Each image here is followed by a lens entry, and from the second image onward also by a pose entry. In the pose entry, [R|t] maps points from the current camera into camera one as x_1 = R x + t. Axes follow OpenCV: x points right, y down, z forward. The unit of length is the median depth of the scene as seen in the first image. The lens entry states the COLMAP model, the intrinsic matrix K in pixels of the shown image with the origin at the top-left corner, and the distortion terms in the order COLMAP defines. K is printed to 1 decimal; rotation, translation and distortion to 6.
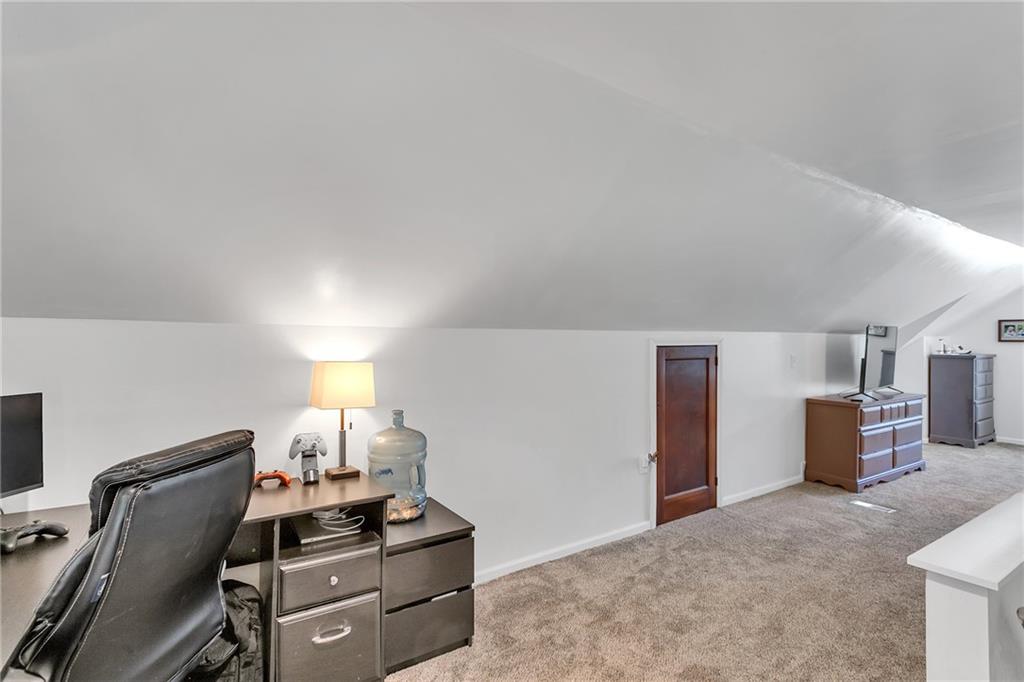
lens RADIAL K [[485.3, 0, 508.4], [0, 485.3, 337.4], [0, 0, 1]] dist [0.004520, 0.001637]
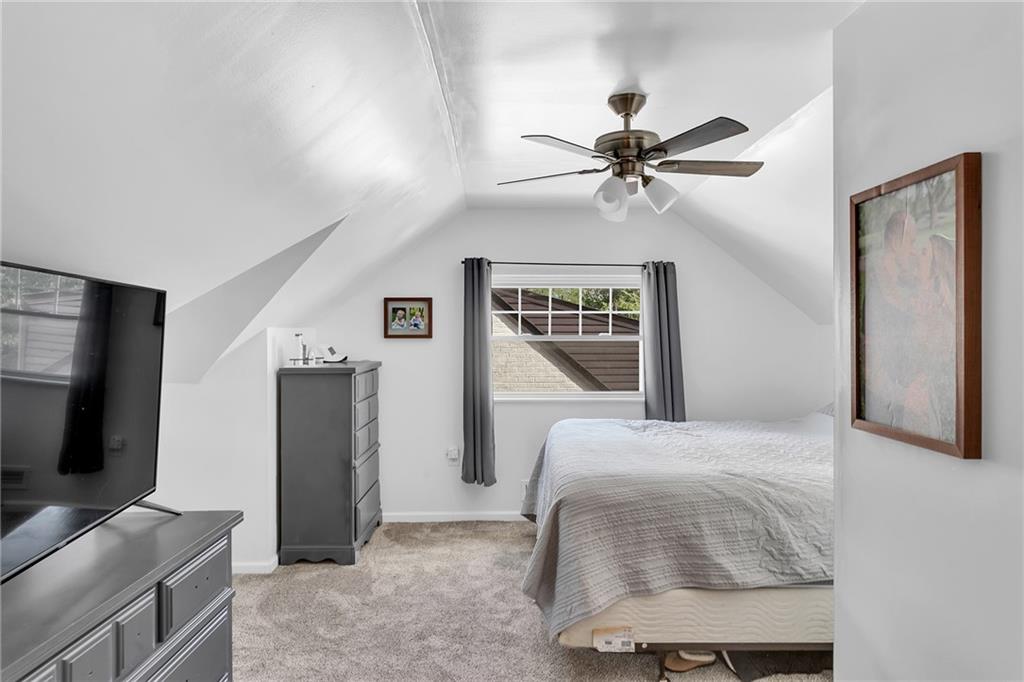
lens RADIAL K [[485.3, 0, 508.4], [0, 485.3, 337.4], [0, 0, 1]] dist [0.004520, 0.001637]
pose [[0.455508, -0.014867, 0.890108, 0.592006], [0.010284, 0.999882, 0.011438, 0.003110], [-0.890172, 0.003944, 0.455607, 0.637322]]
